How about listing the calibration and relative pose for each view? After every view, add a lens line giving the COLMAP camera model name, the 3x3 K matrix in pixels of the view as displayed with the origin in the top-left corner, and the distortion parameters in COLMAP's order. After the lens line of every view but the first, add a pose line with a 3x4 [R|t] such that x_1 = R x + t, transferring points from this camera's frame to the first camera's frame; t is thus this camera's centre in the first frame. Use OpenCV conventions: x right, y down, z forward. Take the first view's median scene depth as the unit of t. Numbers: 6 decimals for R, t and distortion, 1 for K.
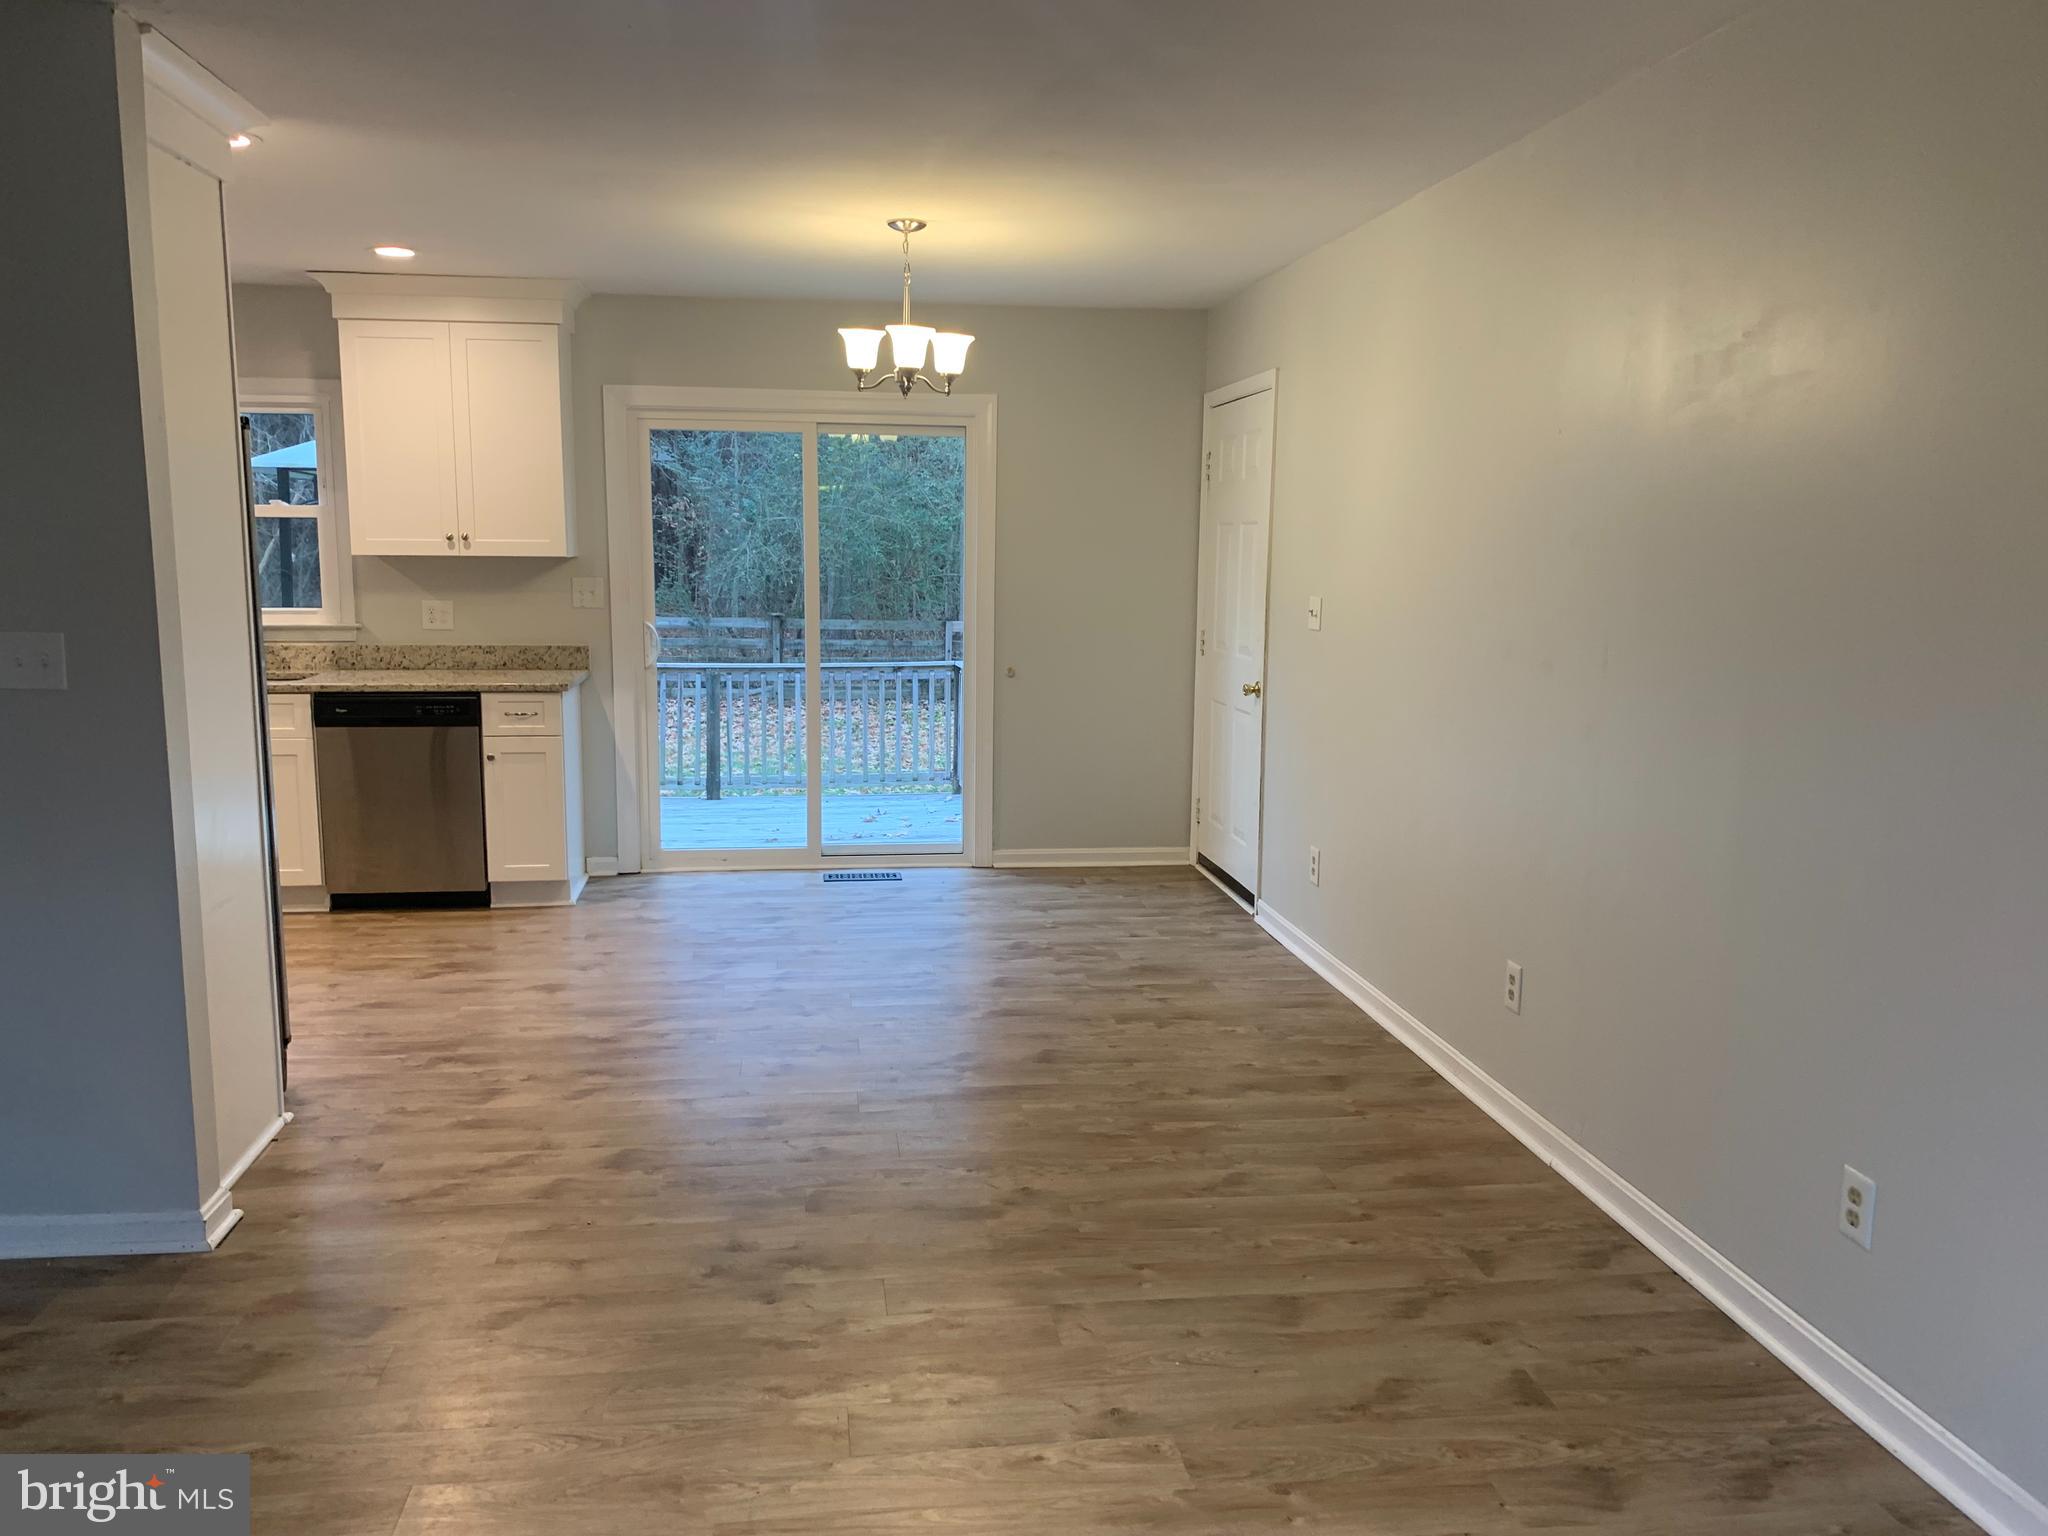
lens RADIAL K [[1556.8, 0, 1024.0], [0, 1556.8, 768.0], [0, 0, 1]] dist [0.002095, 0.002382]
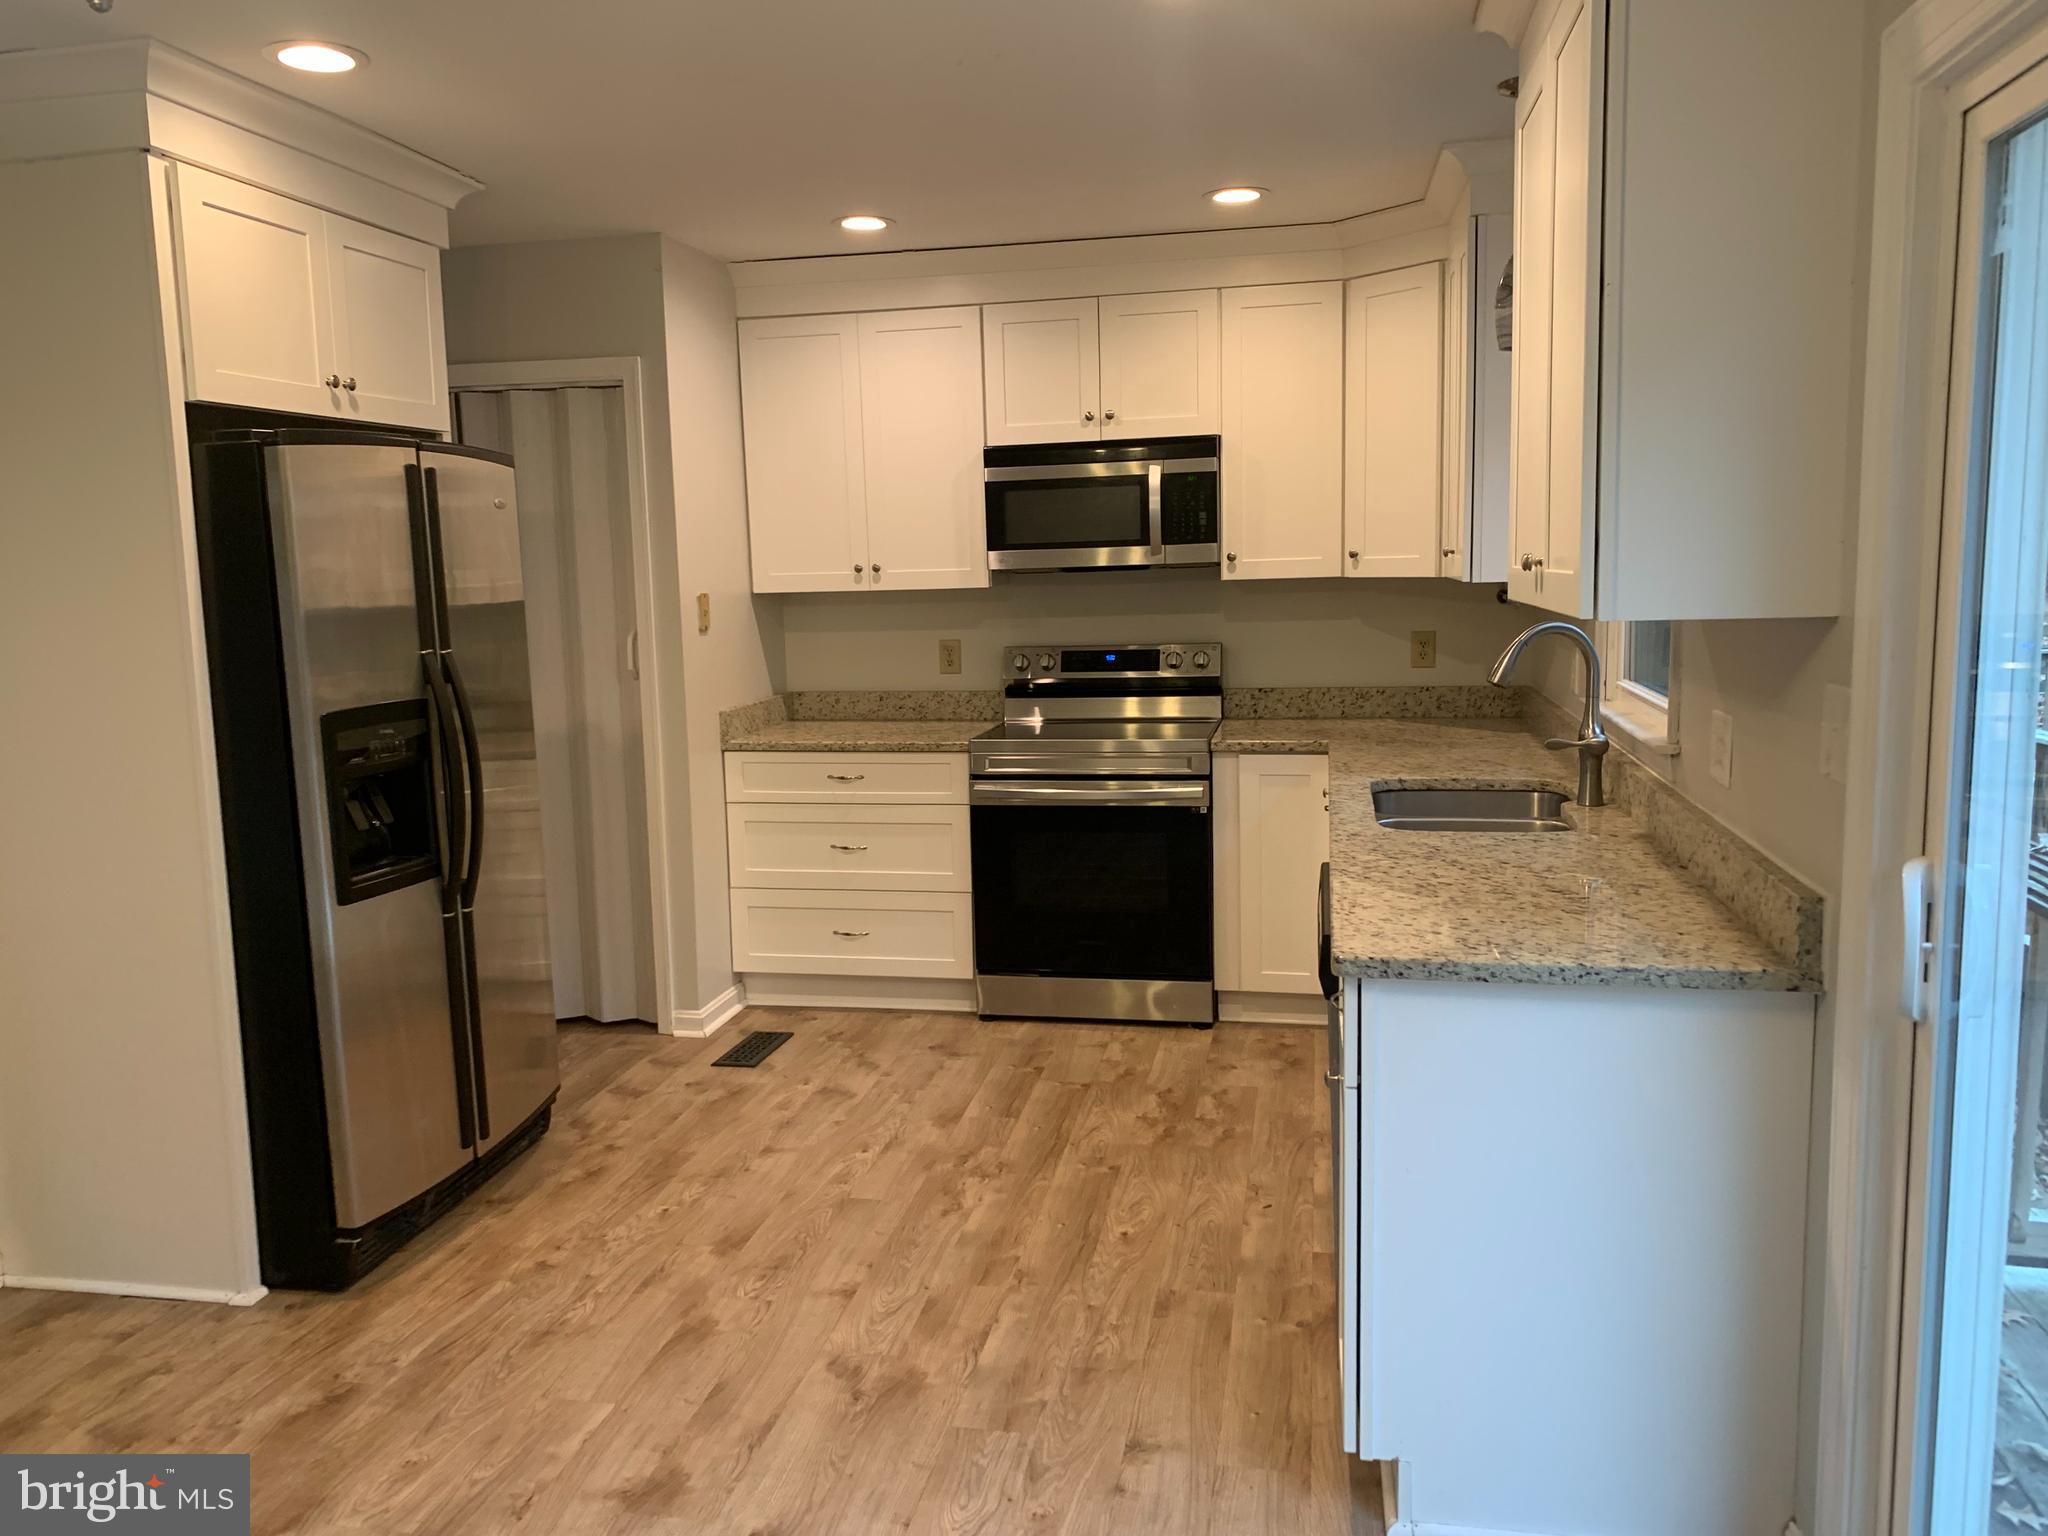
lens RADIAL K [[1556.8, 0, 1024.0], [0, 1556.8, 768.0], [0, 0, 1]] dist [0.002095, 0.002382]
pose [[-0.340064, 0.110755, -0.933858, 0.081730], [-0.121750, 0.979498, 0.160503, -0.169465], [0.932488, 0.168278, -0.319607, 1.216841]]
